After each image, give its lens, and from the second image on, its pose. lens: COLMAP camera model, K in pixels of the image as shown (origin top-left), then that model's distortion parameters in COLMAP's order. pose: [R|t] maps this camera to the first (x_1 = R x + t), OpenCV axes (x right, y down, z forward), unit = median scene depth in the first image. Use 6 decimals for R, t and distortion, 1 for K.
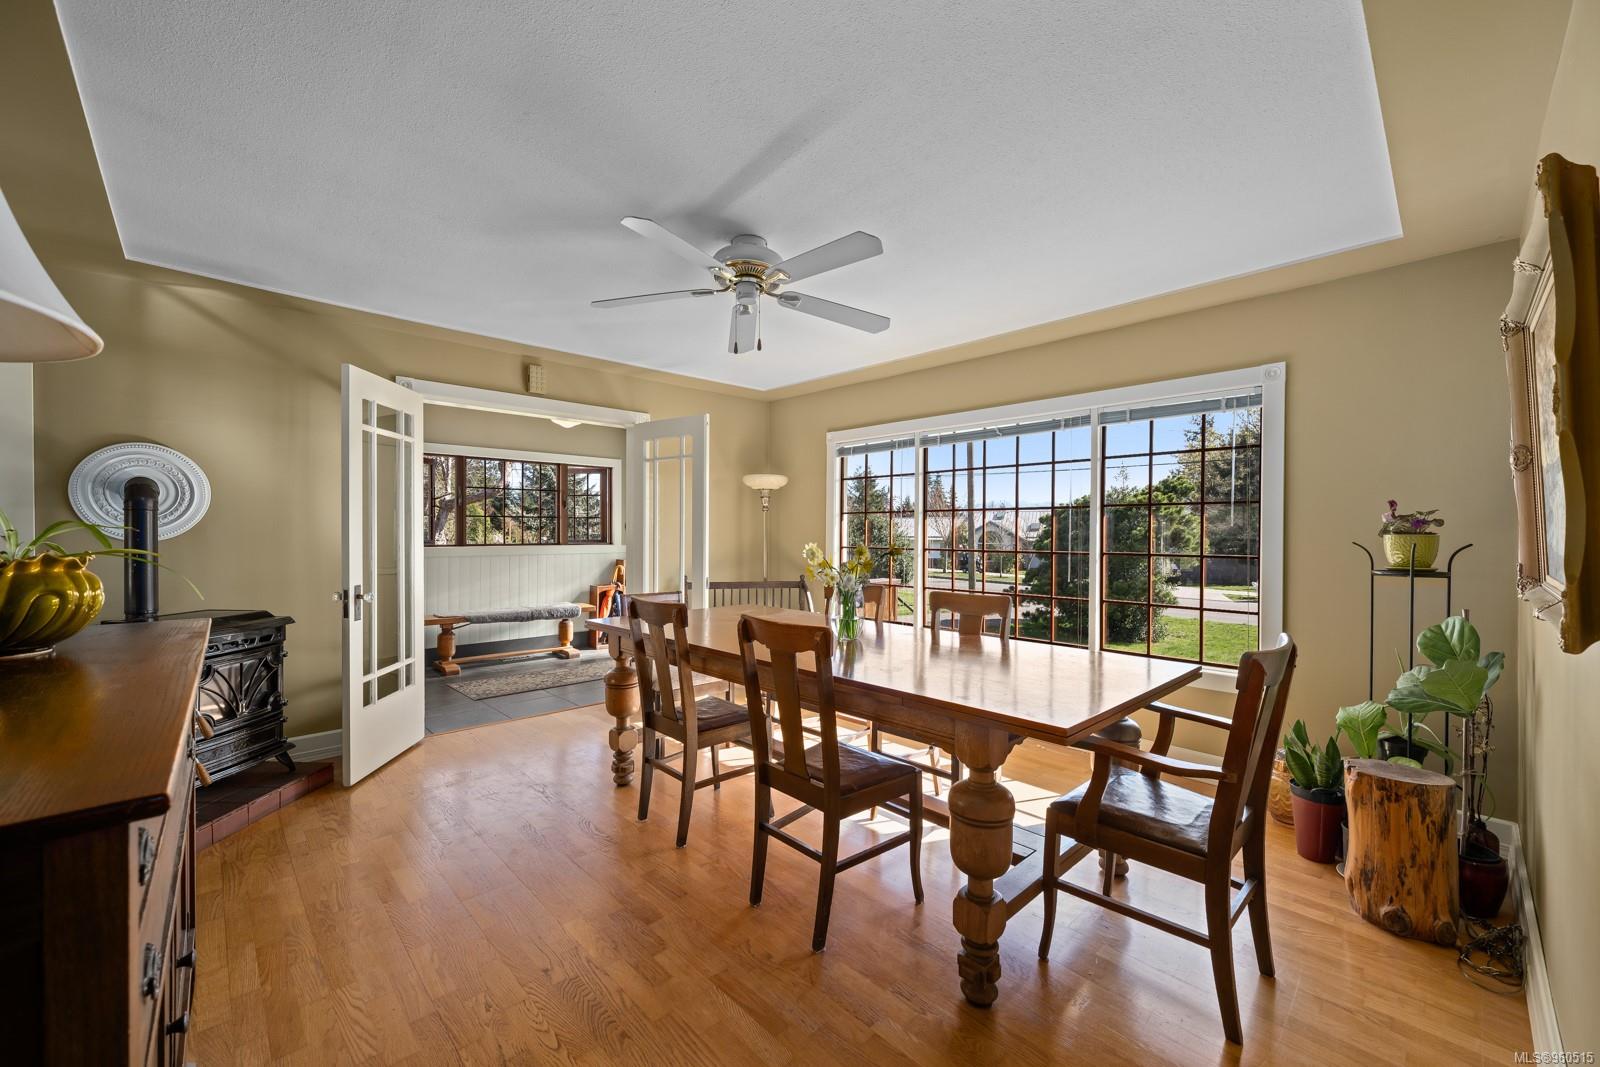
lens RADIAL K [[623.3, 0, 802.5], [0, 623.3, 534.7], [0, 0, 1]] dist [0.000407, -0.000022]
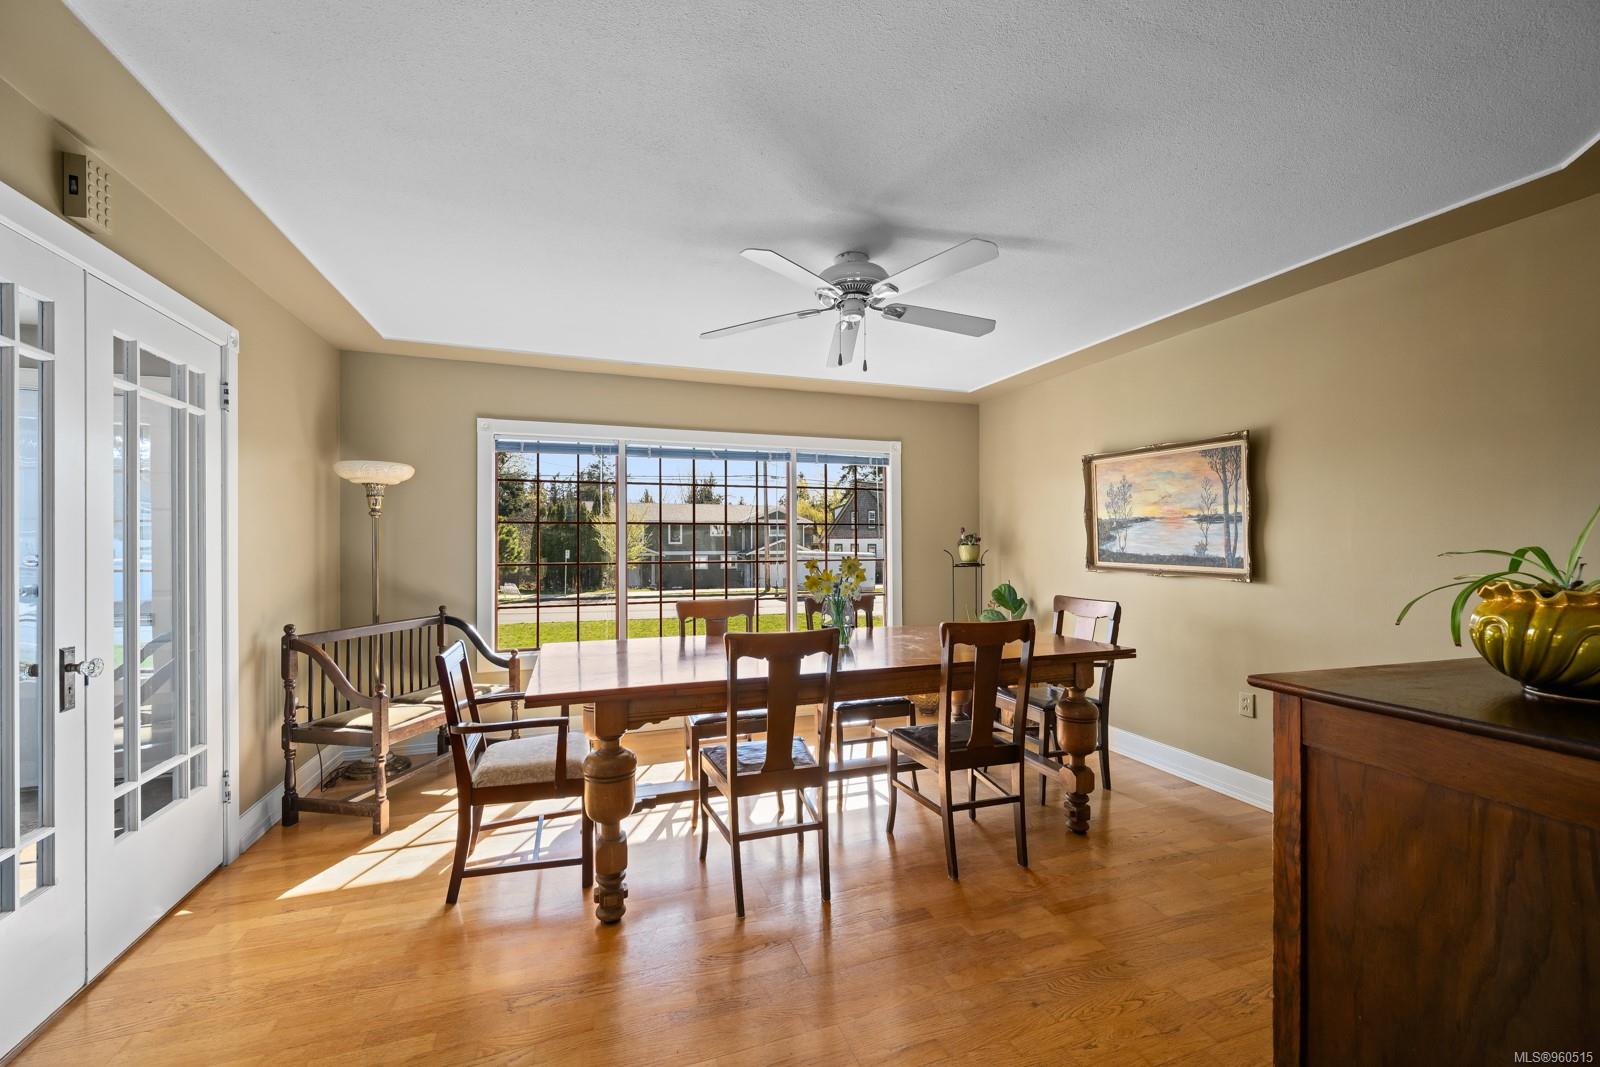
lens RADIAL K [[623.3, 0, 812.4], [0, 623.3, 536.5], [0, 0, 1]] dist [0.000407, -0.000022]
pose [[0.406946, 0.004794, 0.913440, -0.711930], [0.009239, 0.999913, -0.009363, -0.010246], [-0.913405, 0.012250, 0.406867, 0.460085]]
